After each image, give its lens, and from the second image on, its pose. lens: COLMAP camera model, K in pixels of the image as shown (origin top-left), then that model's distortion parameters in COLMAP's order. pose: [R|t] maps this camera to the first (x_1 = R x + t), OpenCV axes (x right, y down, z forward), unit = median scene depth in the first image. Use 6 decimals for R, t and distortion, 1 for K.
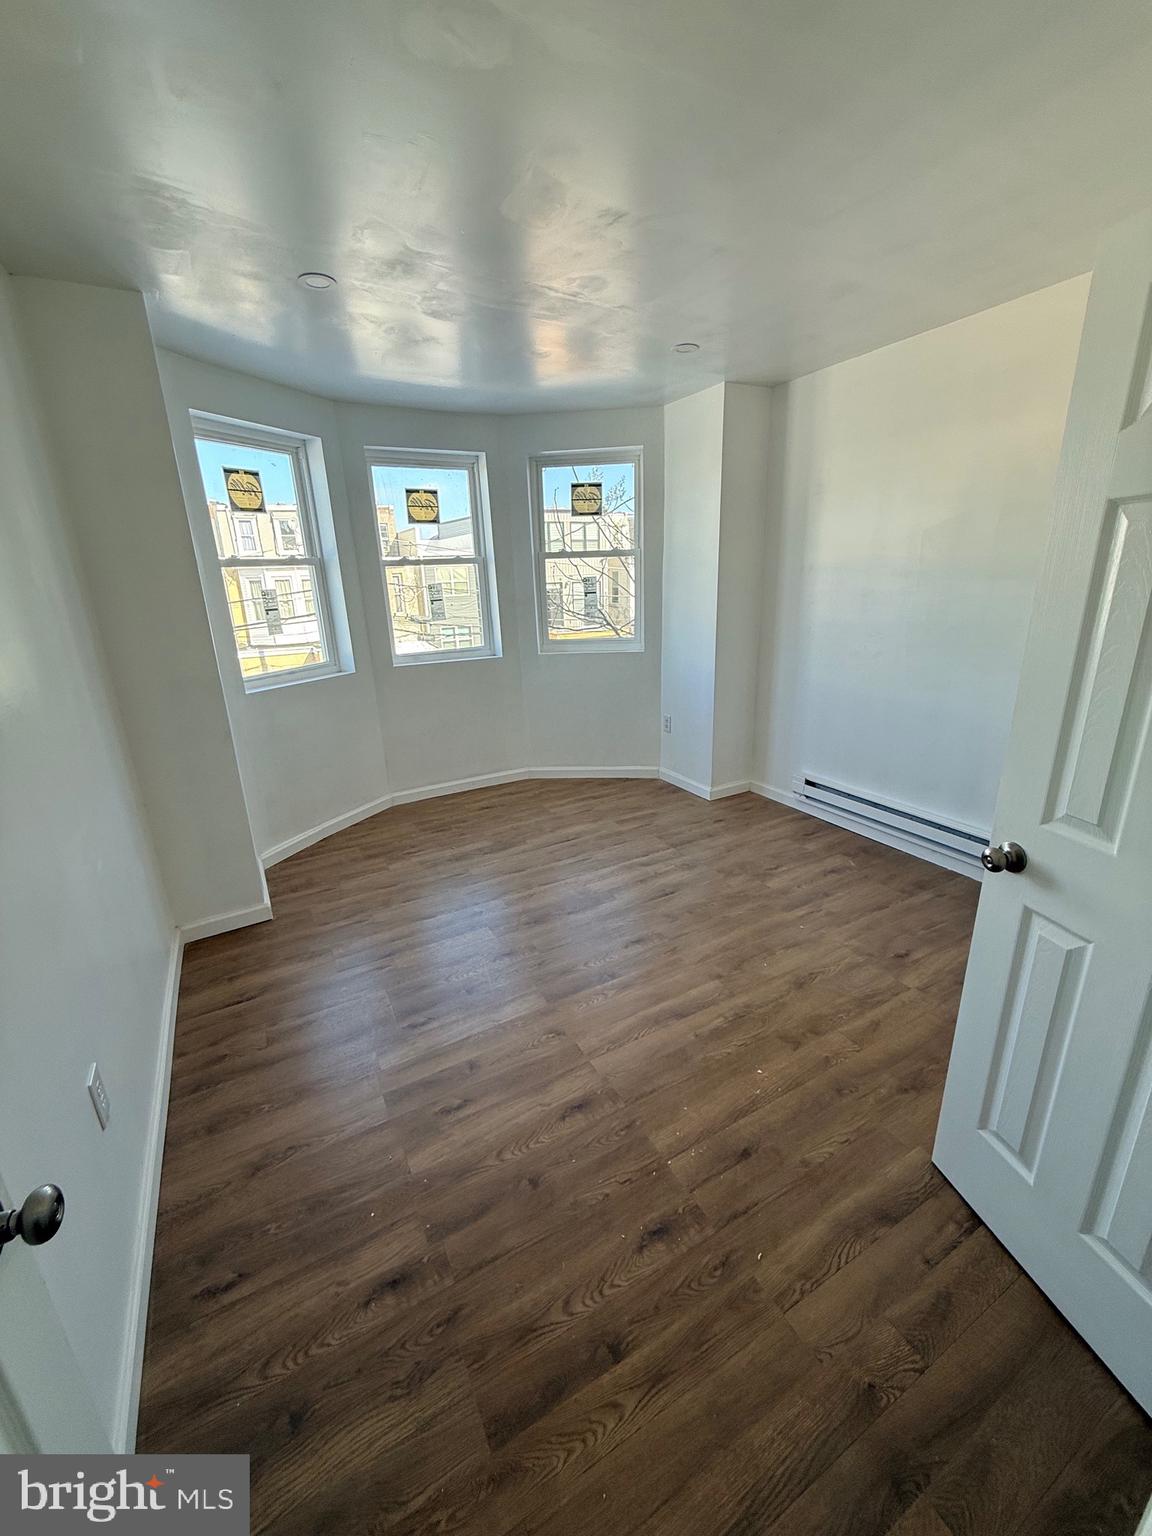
lens RADIAL K [[607.8, 0, 578.9], [0, 607.8, 761.4], [0, 0, 1]] dist [-0.002407, 0.000300]
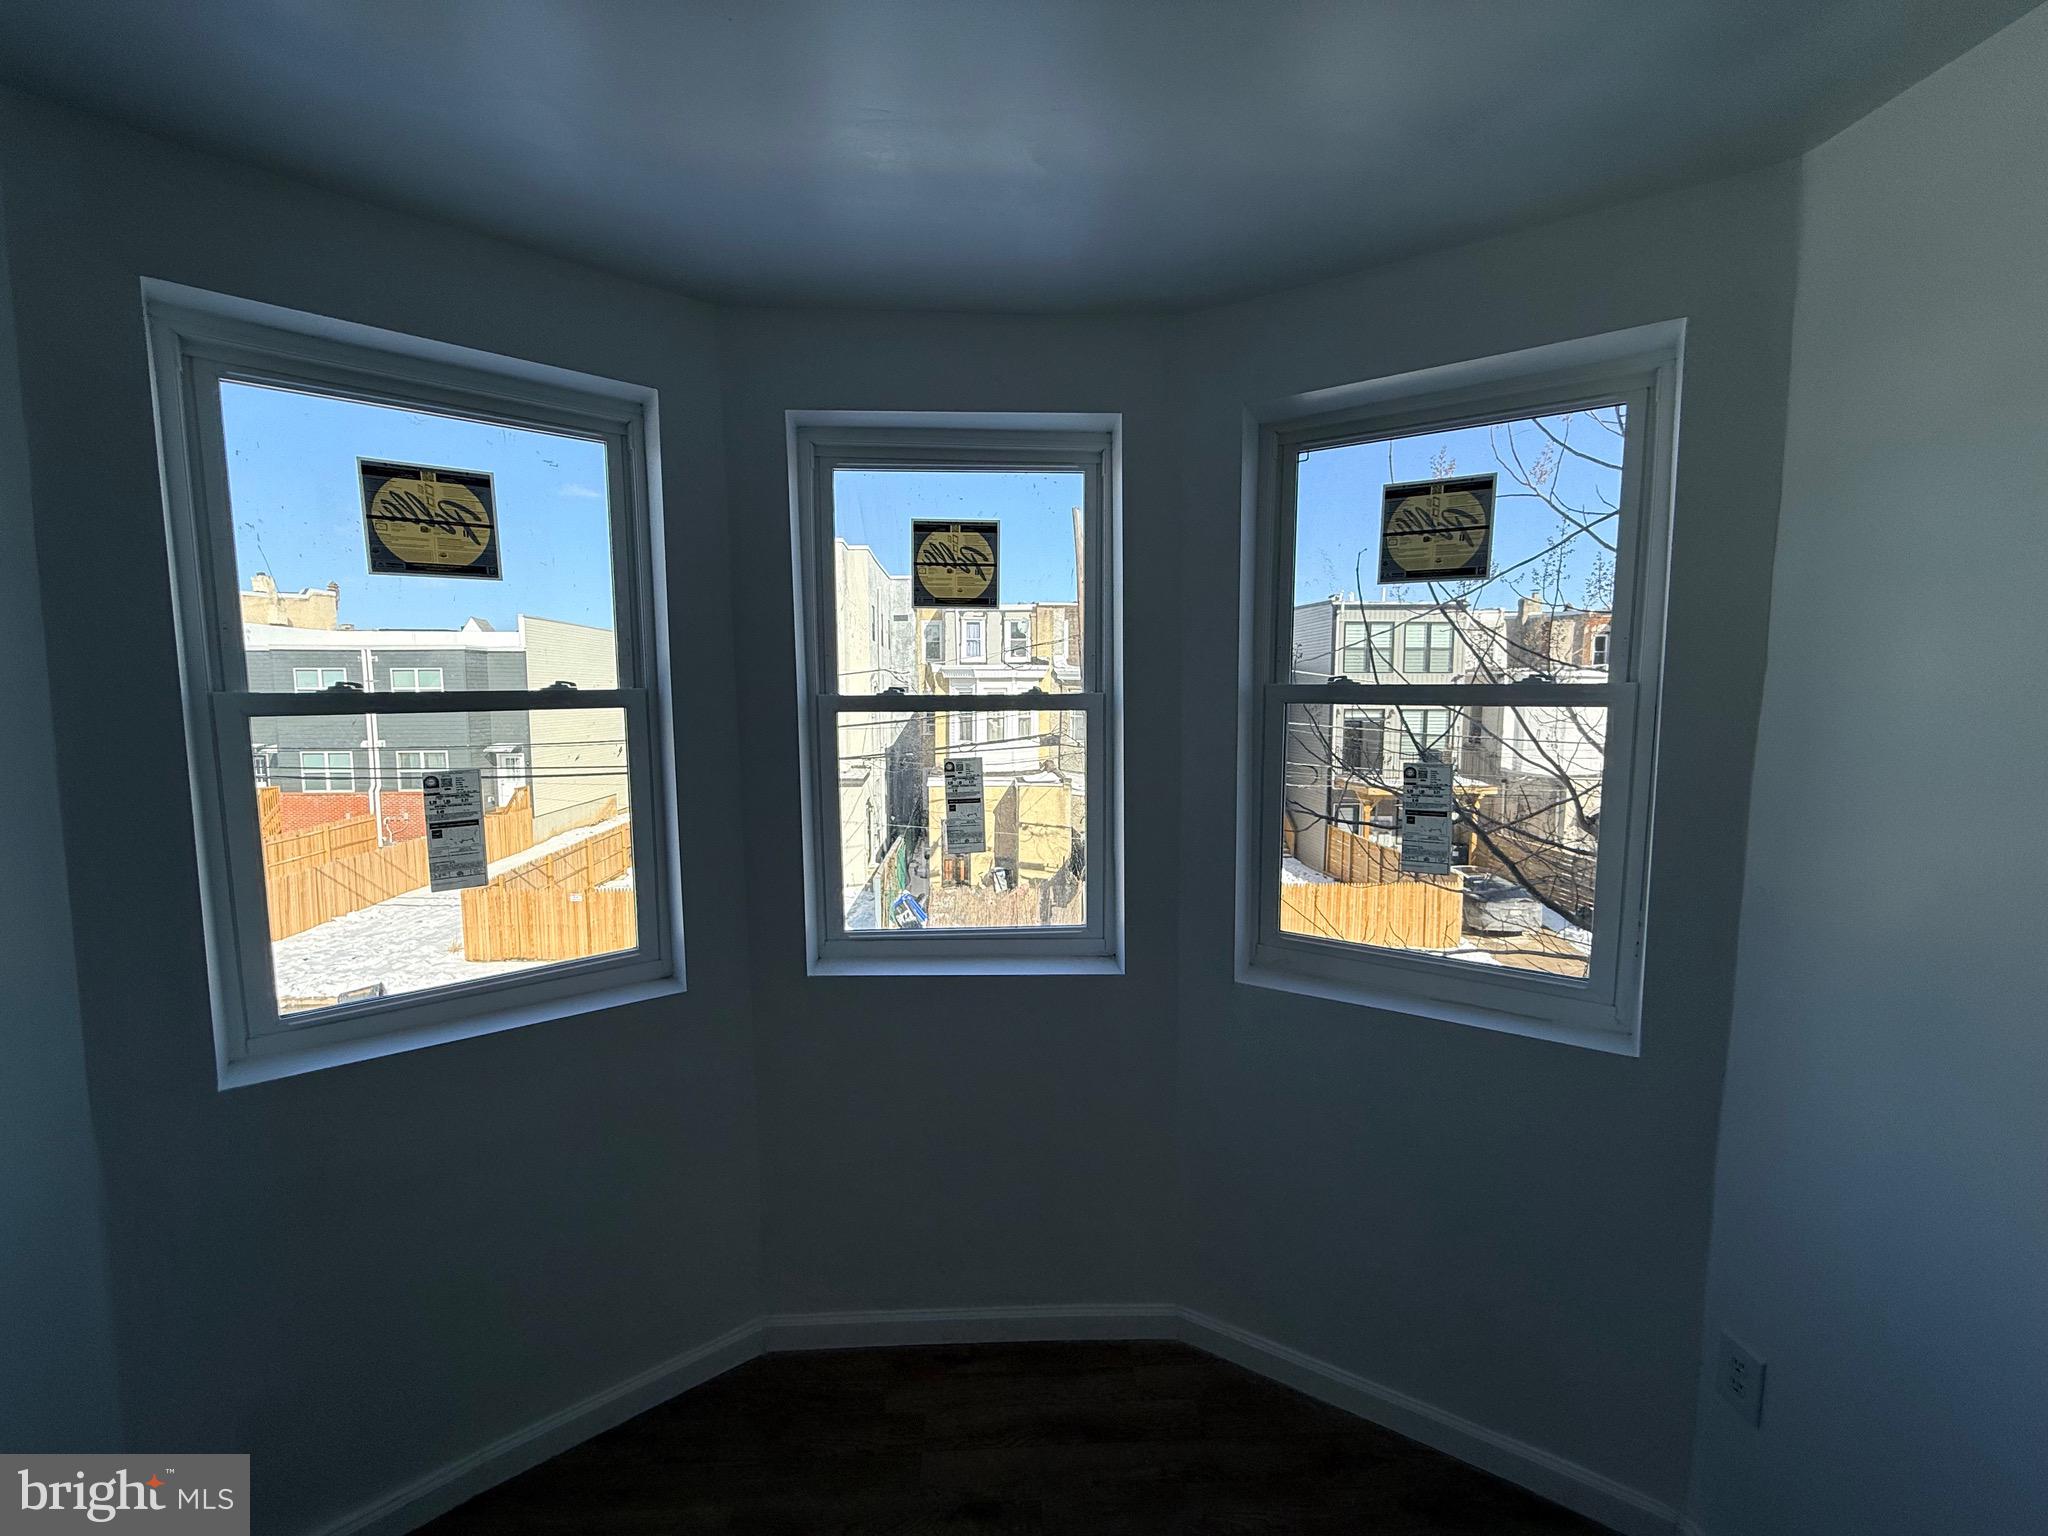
lens RADIAL K [[810.4, 0, 1015.4], [0, 810.4, 767.1], [0, 0, 1]] dist [-0.002407, 0.000300]
pose [[0.896704, 0.073310, -0.436518, 0.009278], [-0.159158, 0.973632, -0.163432, -0.208057], [0.413026, 0.216026, 0.884727, 0.564973]]
